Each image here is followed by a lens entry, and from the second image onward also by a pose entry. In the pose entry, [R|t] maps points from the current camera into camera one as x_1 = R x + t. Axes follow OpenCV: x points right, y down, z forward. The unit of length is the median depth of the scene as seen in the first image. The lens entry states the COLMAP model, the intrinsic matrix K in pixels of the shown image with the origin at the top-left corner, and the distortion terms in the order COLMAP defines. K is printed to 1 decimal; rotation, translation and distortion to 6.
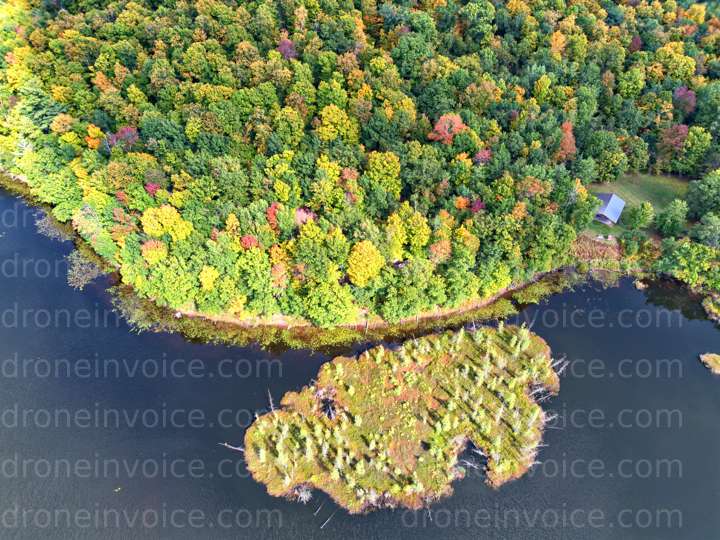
lens RADIAL K [[508.2, 0, 360.8], [0, 508.2, 269.2], [0, 0, 1]] dist [0.057744, -0.047016]
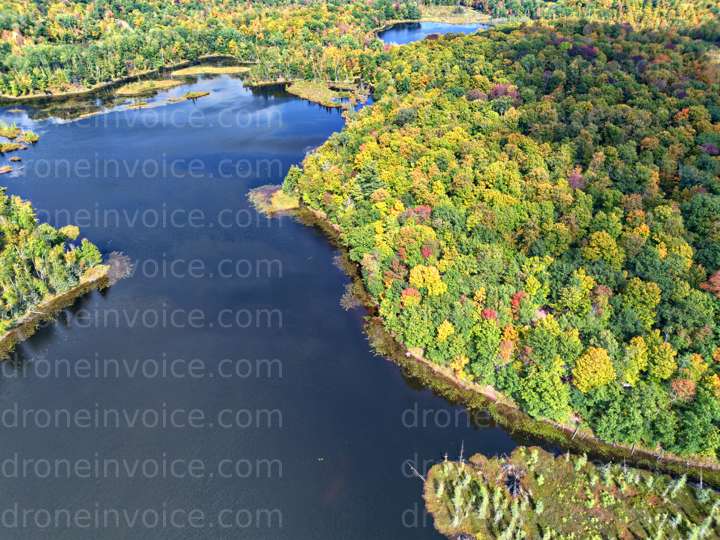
lens RADIAL K [[508.2, 0, 356.9], [0, 508.2, 271.5], [0, 0, 1]] dist [0.057744, -0.047016]
pose [[0.849933, 0.288445, -0.440923, 0.002194], [-0.391673, 0.905633, -0.162547, 0.153826], [0.352428, 0.310852, 0.882704, -0.127819]]
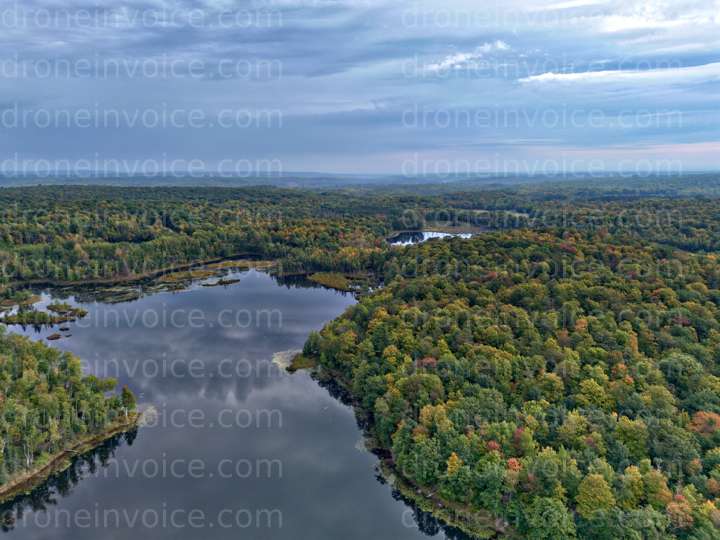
lens RADIAL K [[508.2, 0, 357.6], [0, 508.2, 272.5], [0, 0, 1]] dist [0.057744, -0.047016]
pose [[0.838580, 0.111765, -0.533190, 0.112146], [-0.410386, 0.773276, -0.483349, 0.338386], [0.358282, 0.624141, 0.694321, -0.221444]]
